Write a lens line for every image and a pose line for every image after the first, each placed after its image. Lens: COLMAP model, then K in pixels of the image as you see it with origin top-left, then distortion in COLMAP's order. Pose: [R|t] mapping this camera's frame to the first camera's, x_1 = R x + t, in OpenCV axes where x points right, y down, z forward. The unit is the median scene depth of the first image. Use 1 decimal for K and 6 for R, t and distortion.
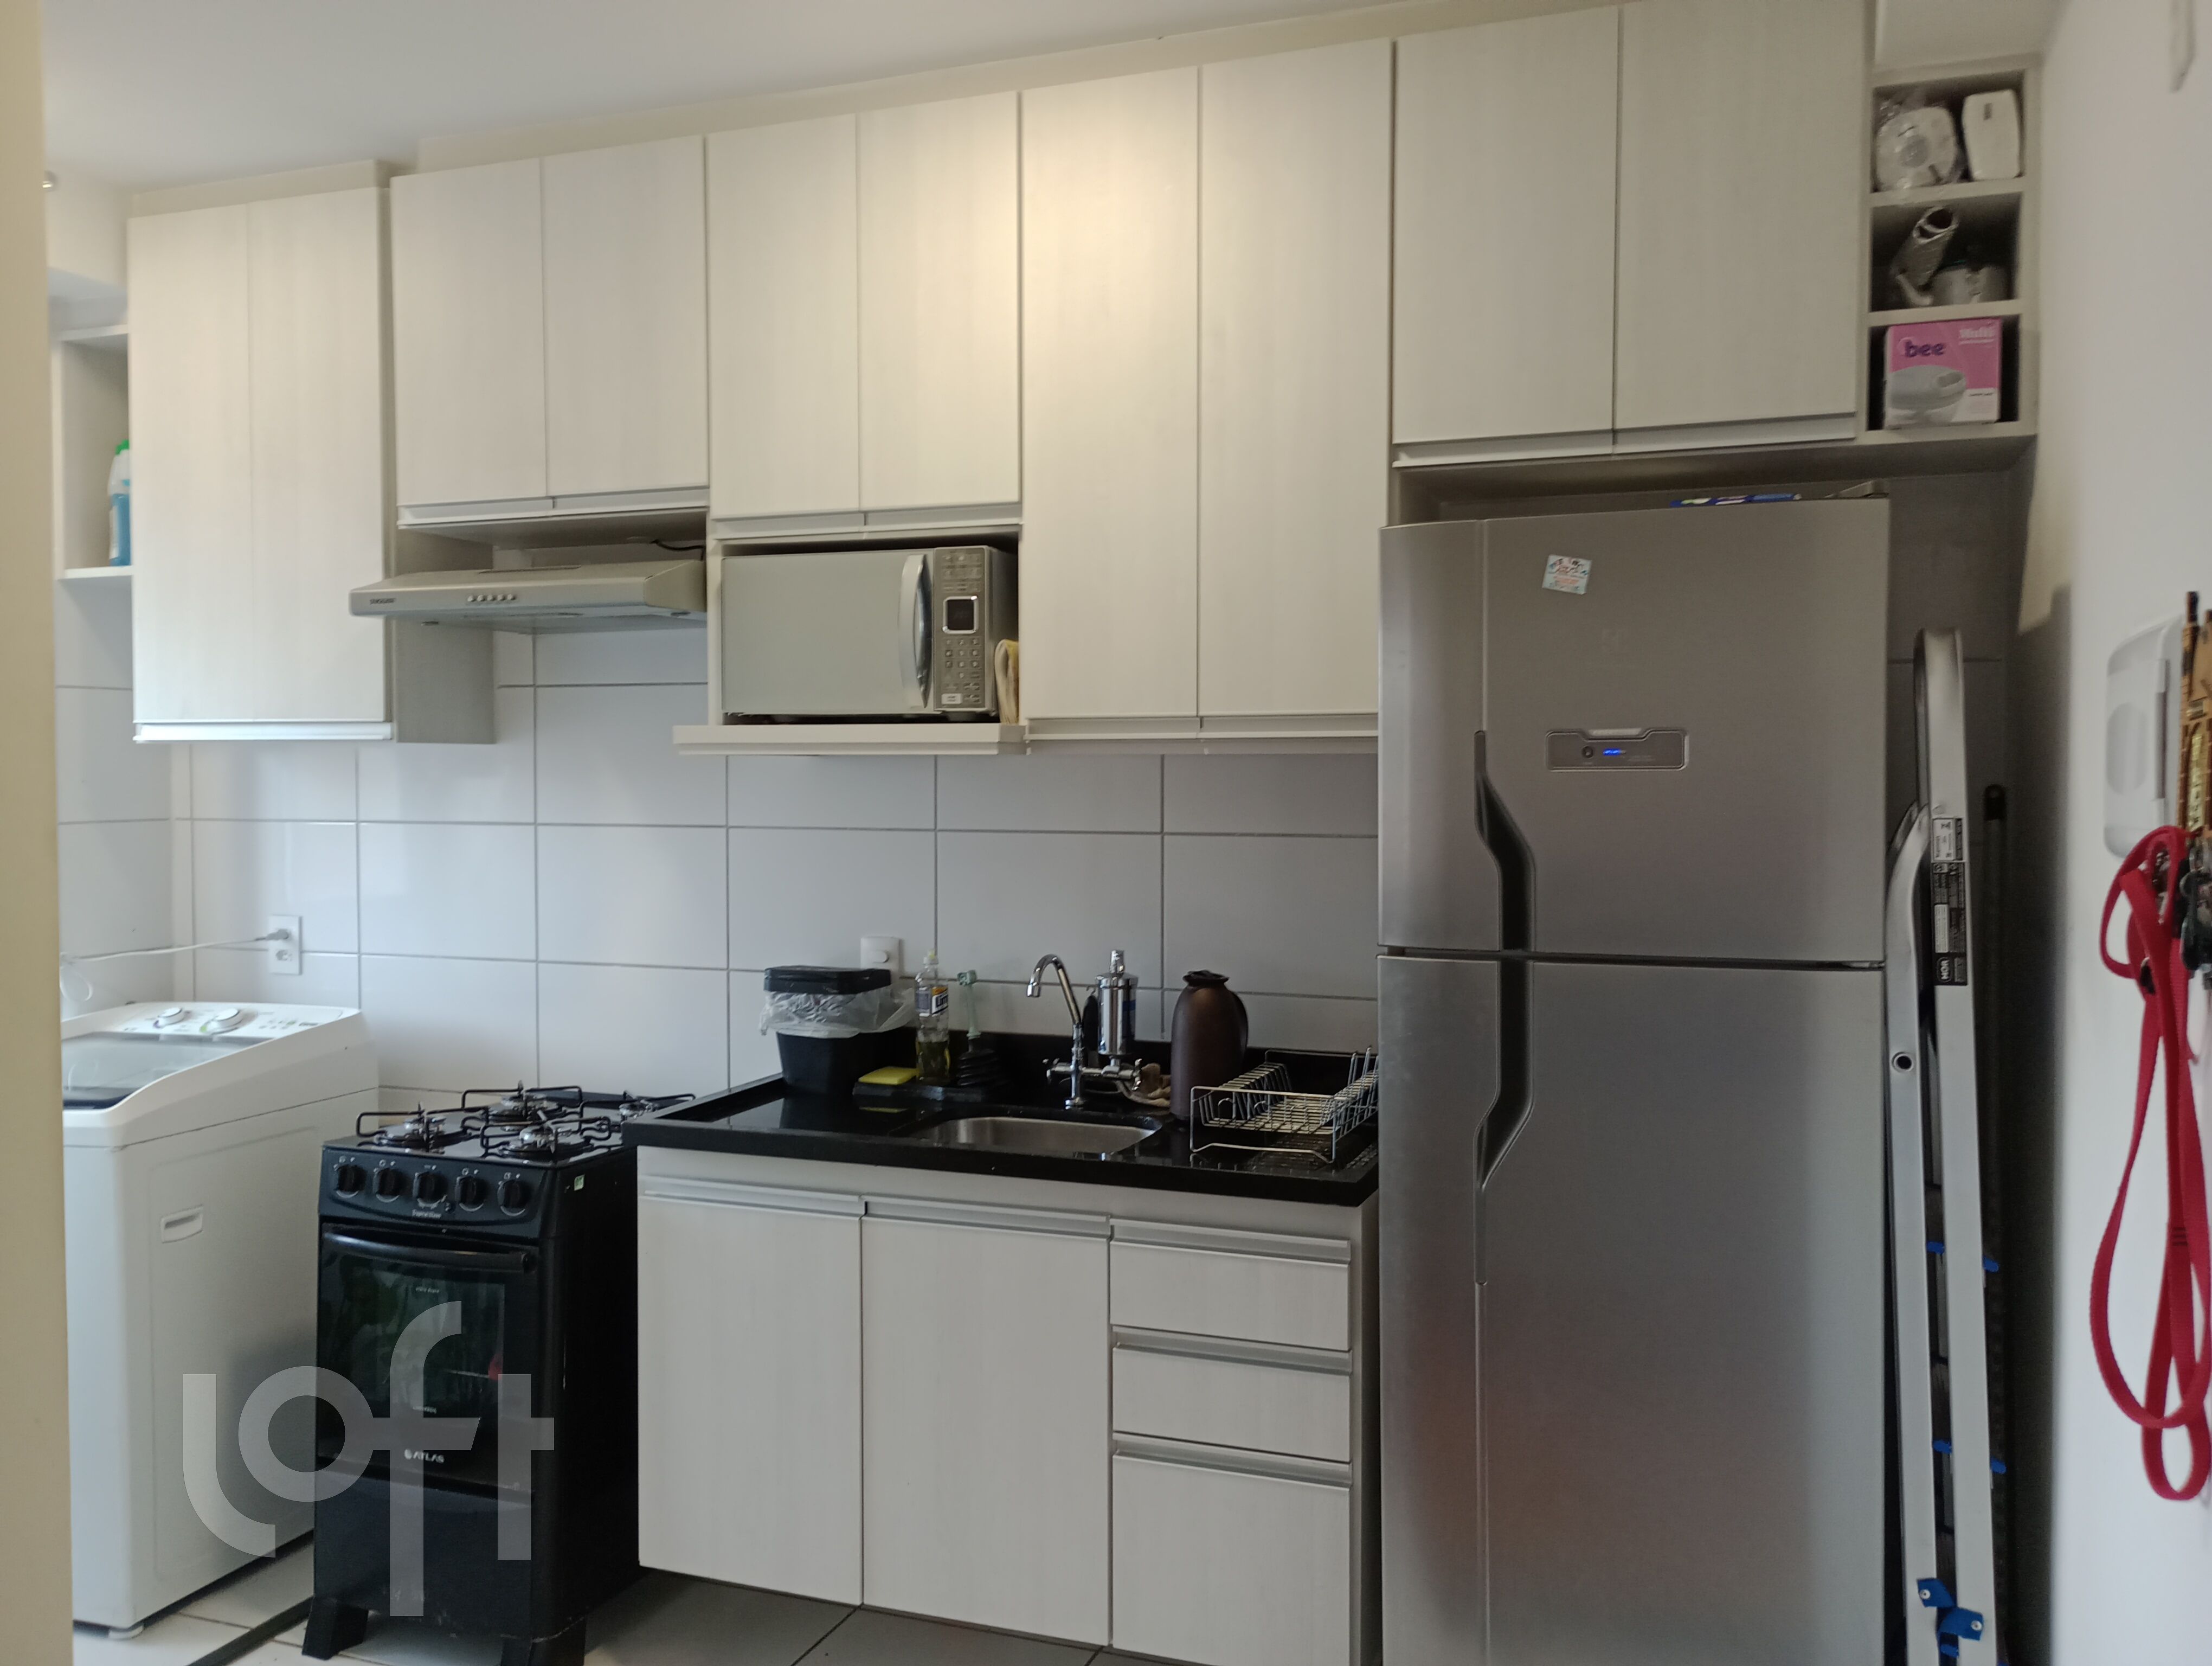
lens RADIAL K [[1828.5, 0, 1105.2], [0, 1828.5, 830.3], [0, 0, 1]] dist [0.050998, -0.050242]
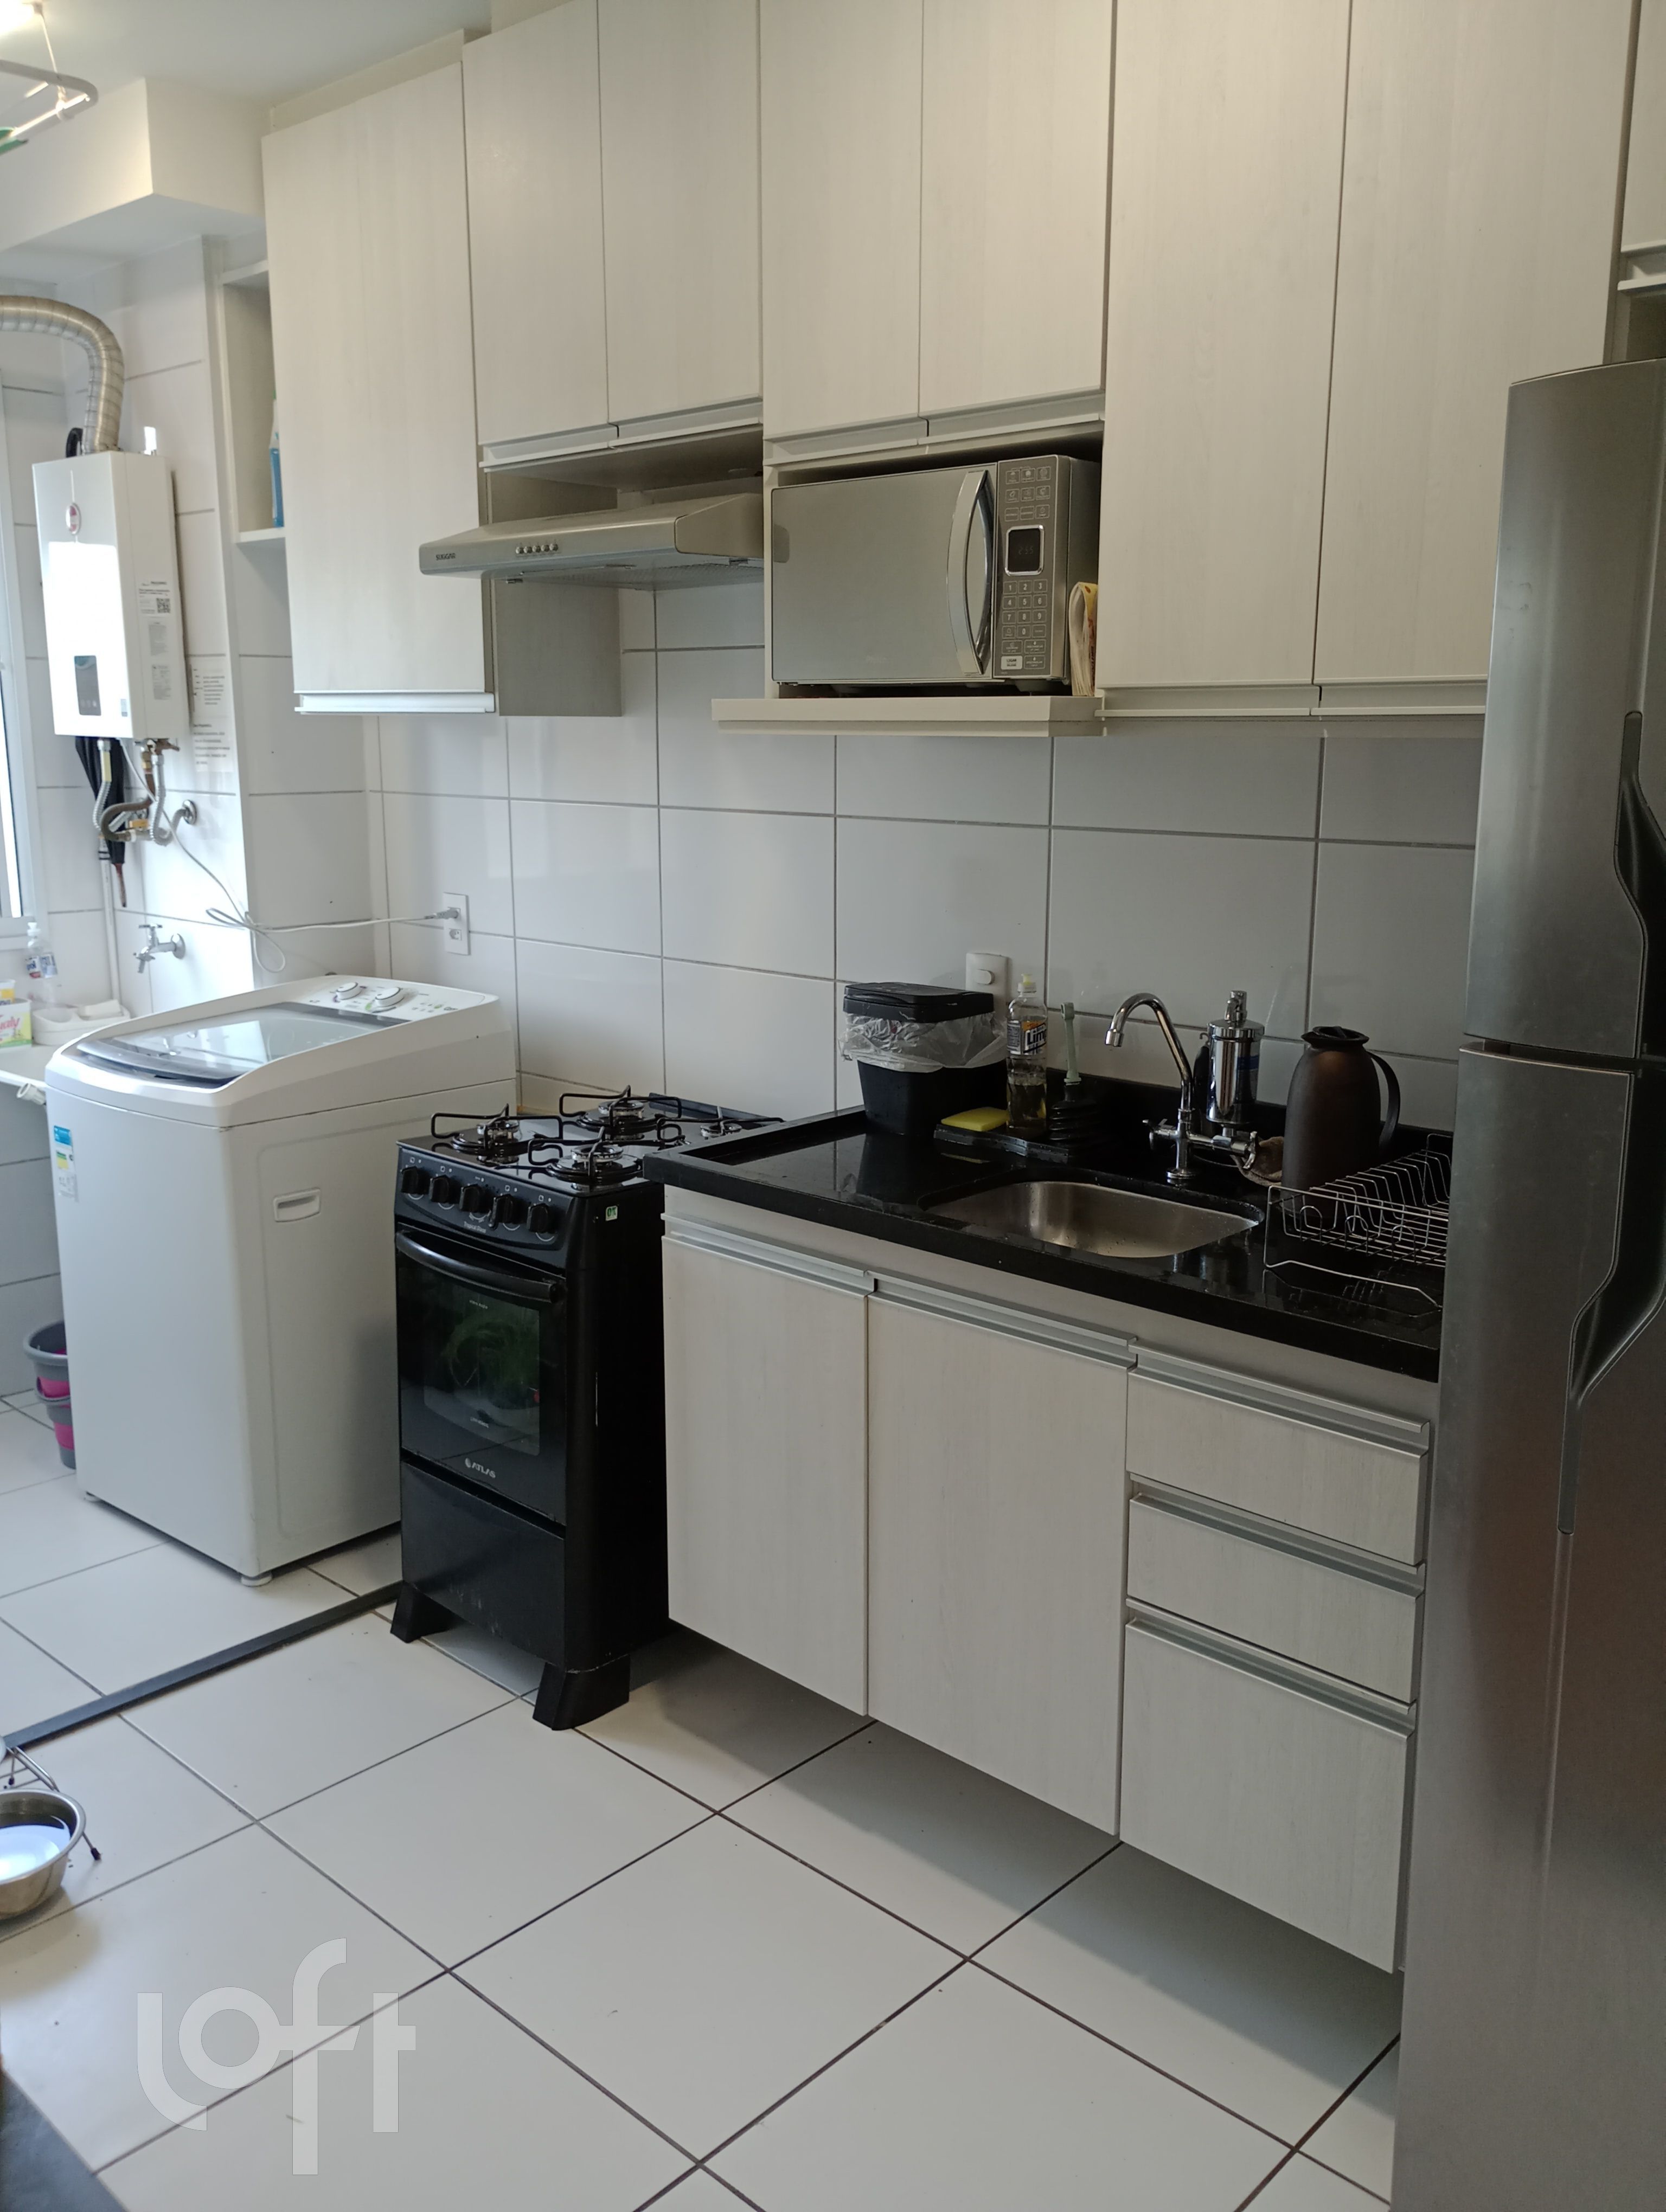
lens RADIAL K [[1828.5, 0, 842.5], [0, 1828.5, 1103.6], [0, 0, 1]] dist [0.050998, -0.050242]
pose [[0.923004, 0.081167, -0.376133, 0.150579], [-0.016304, 0.984871, 0.172519, -0.019422], [0.384446, -0.153103, 0.910363, 0.218136]]
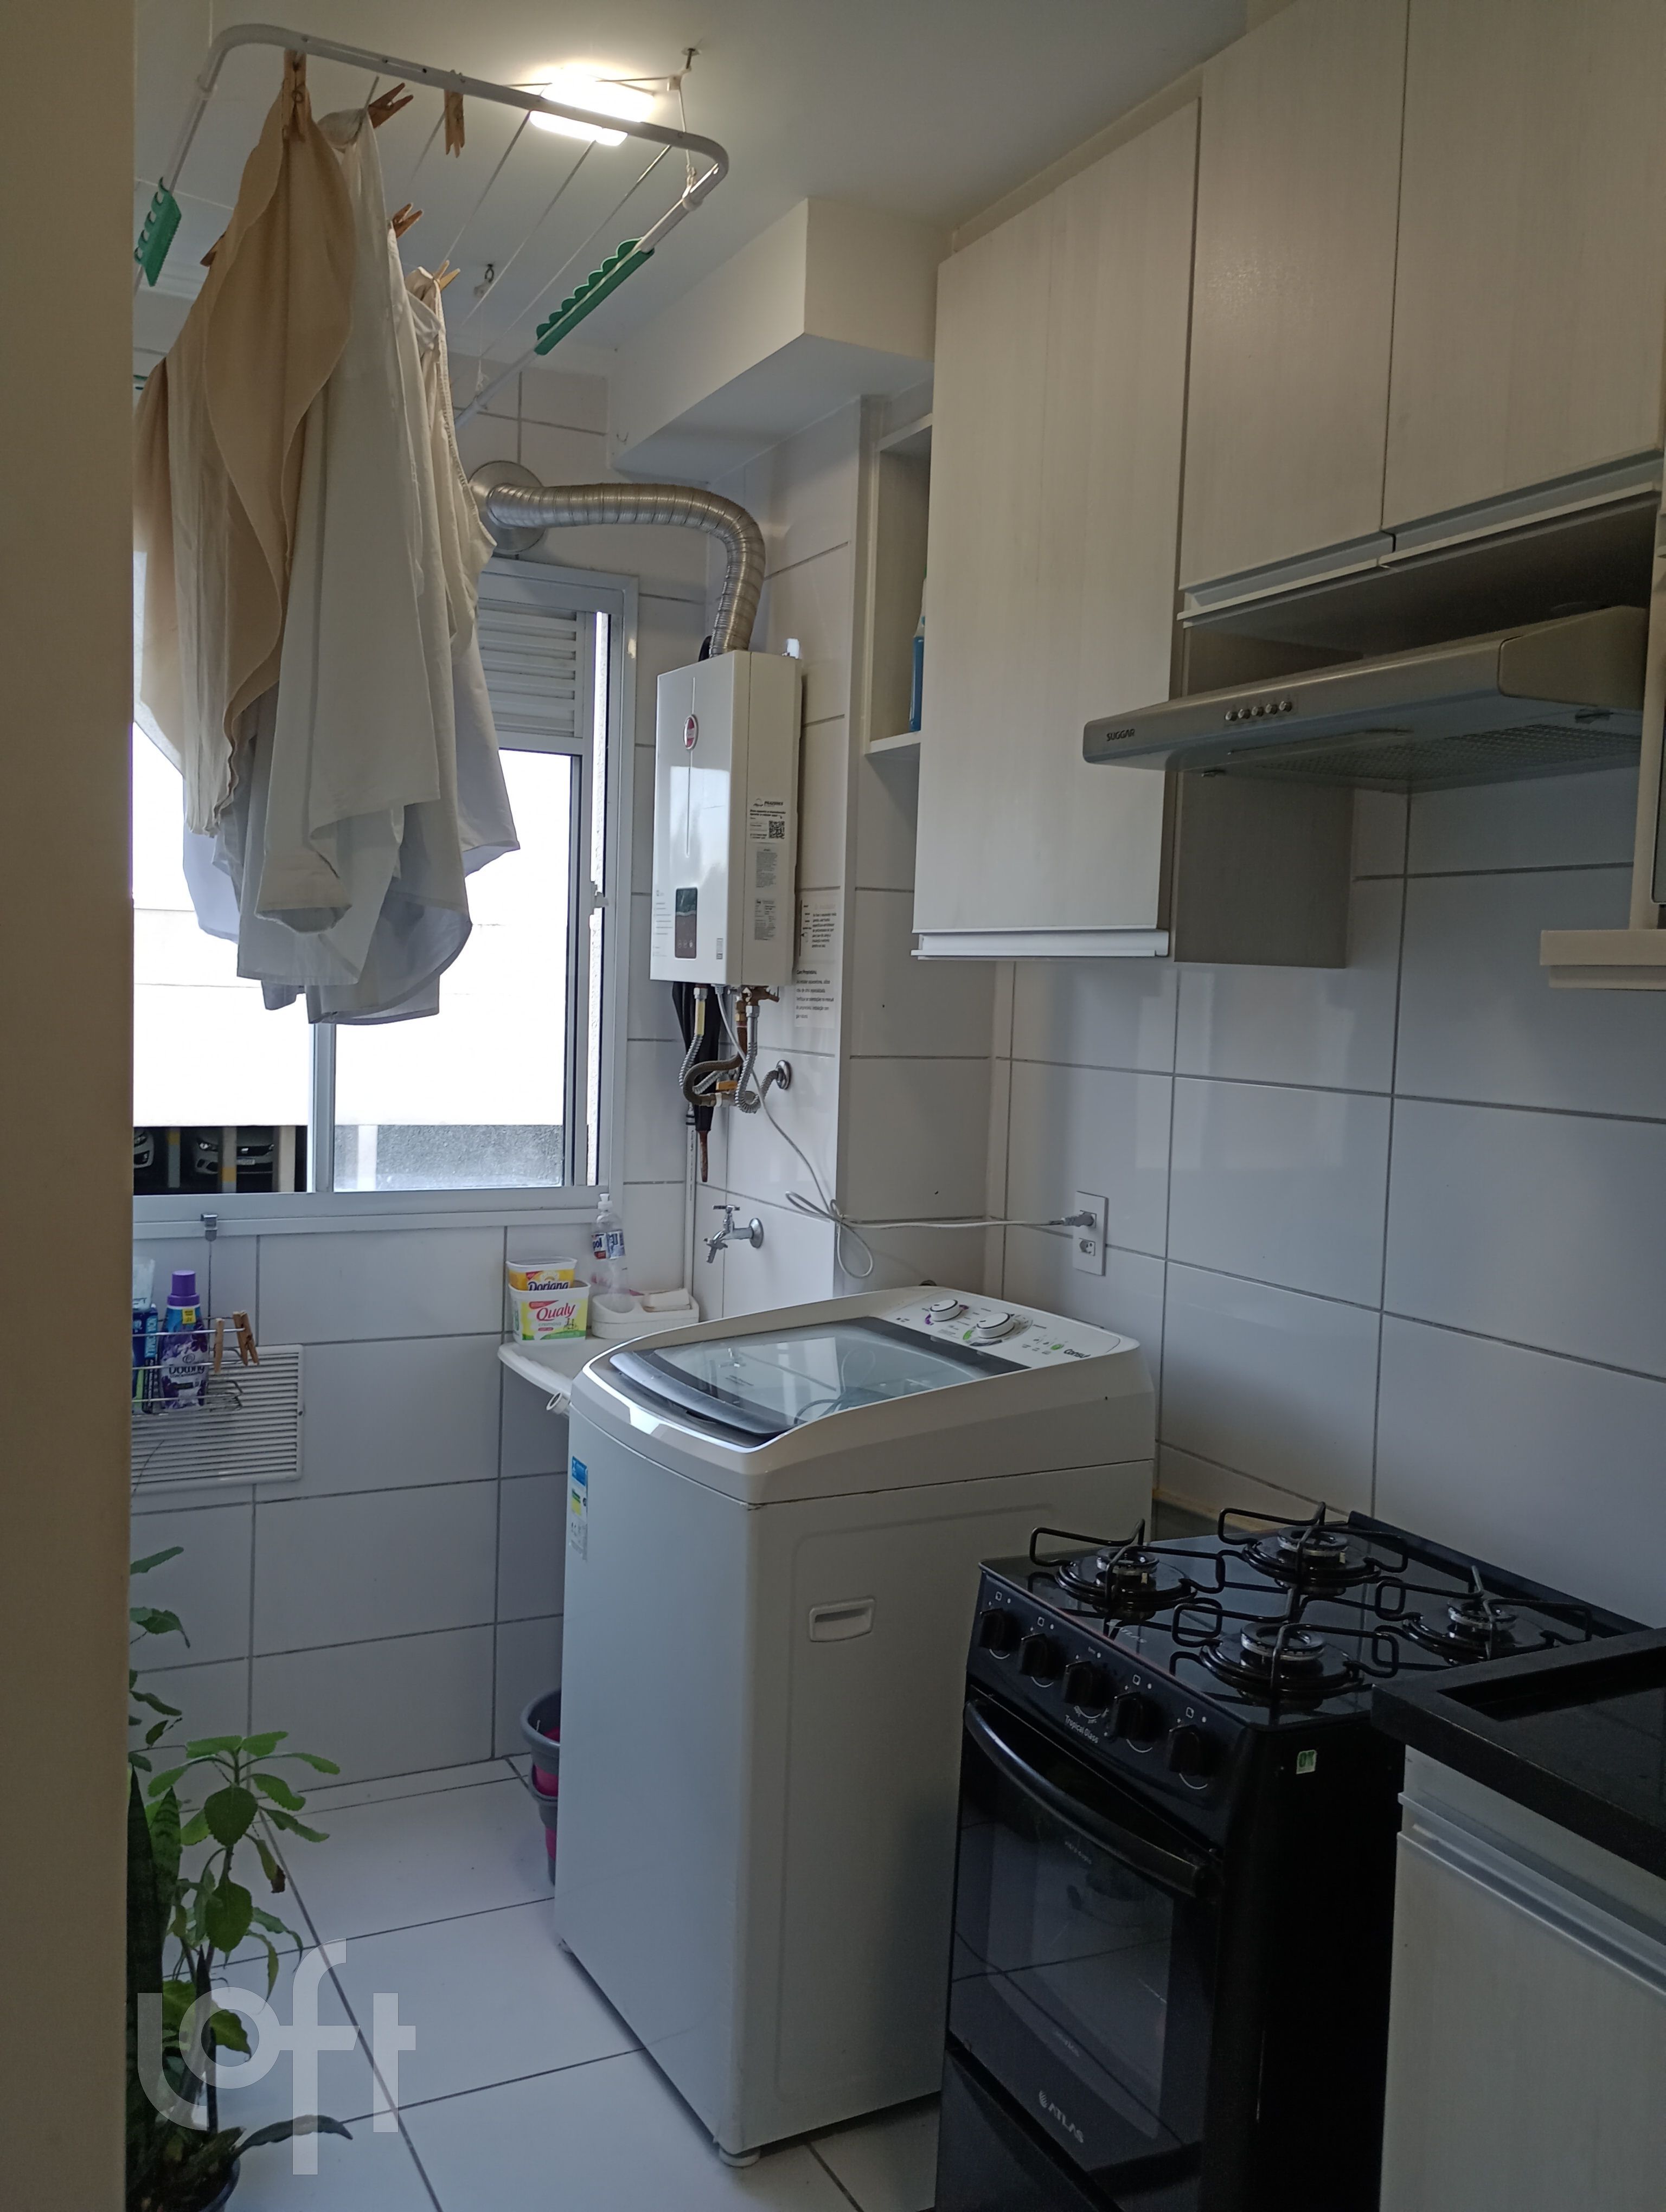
lens RADIAL K [[1828.5, 0, 842.7], [0, 1828.5, 1102.4], [0, 0, 1]] dist [0.050998, -0.050242]
pose [[0.737999, 0.068045, -0.671362, -0.030942], [-0.056457, 0.997641, 0.039053, -0.017802], [0.672436, 0.009082, 0.740100, 0.479279]]
